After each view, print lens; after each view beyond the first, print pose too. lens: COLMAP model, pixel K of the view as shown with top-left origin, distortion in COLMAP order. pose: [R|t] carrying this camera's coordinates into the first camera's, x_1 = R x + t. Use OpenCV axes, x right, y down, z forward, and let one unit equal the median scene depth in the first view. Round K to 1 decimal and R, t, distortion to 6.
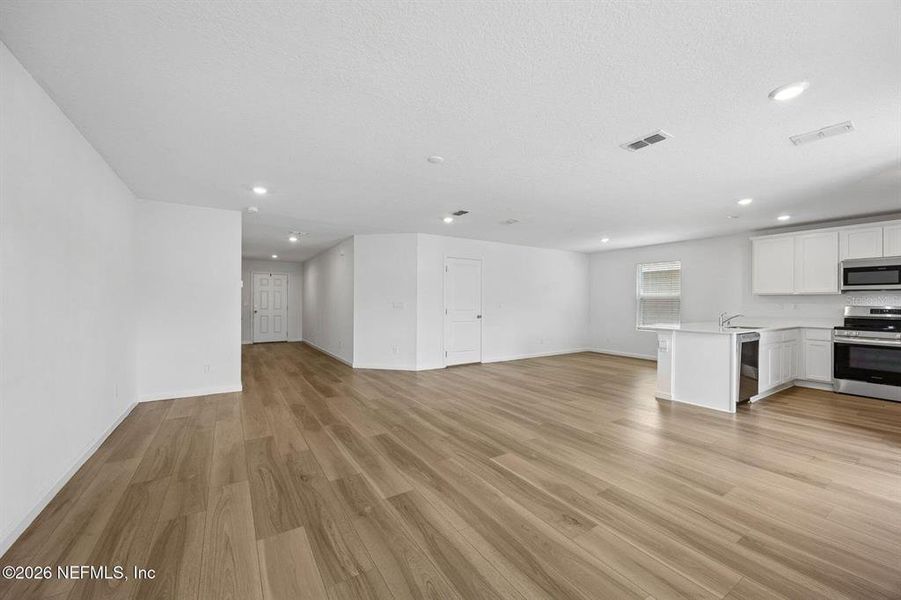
lens RADIAL K [[341.8, 0, 451.3], [0, 341.8, 298.4], [0, 0, 1]] dist [-0.001866, -0.000335]
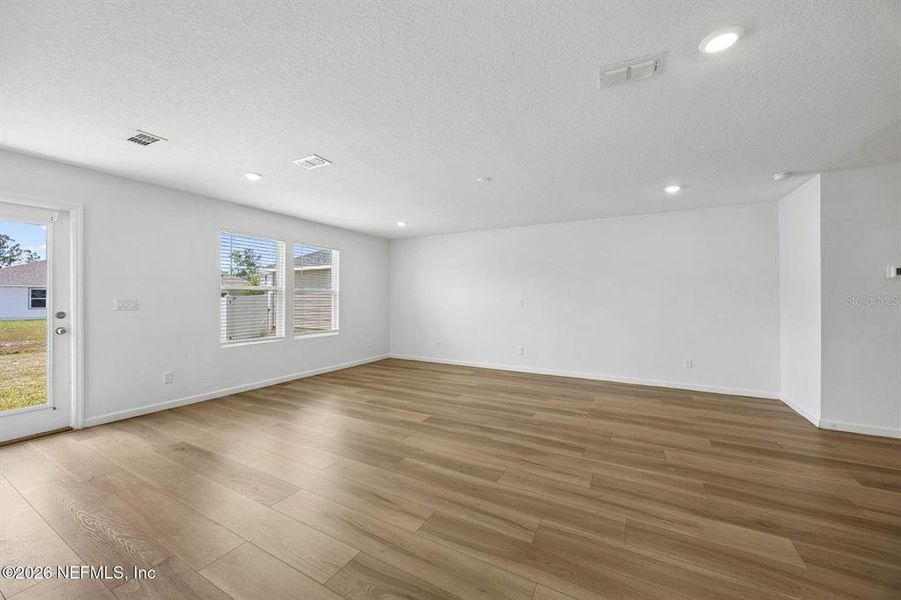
lens RADIAL K [[347.3, 0, 447.4], [0, 347.3, 298.7], [0, 0, 1]] dist [-0.000075, 0.000096]
pose [[-0.877114, -0.005592, -0.480250, 0.559038], [-0.001012, 0.999952, -0.009795, 0.015822], [0.480281, -0.008105, -0.877077, 1.738770]]
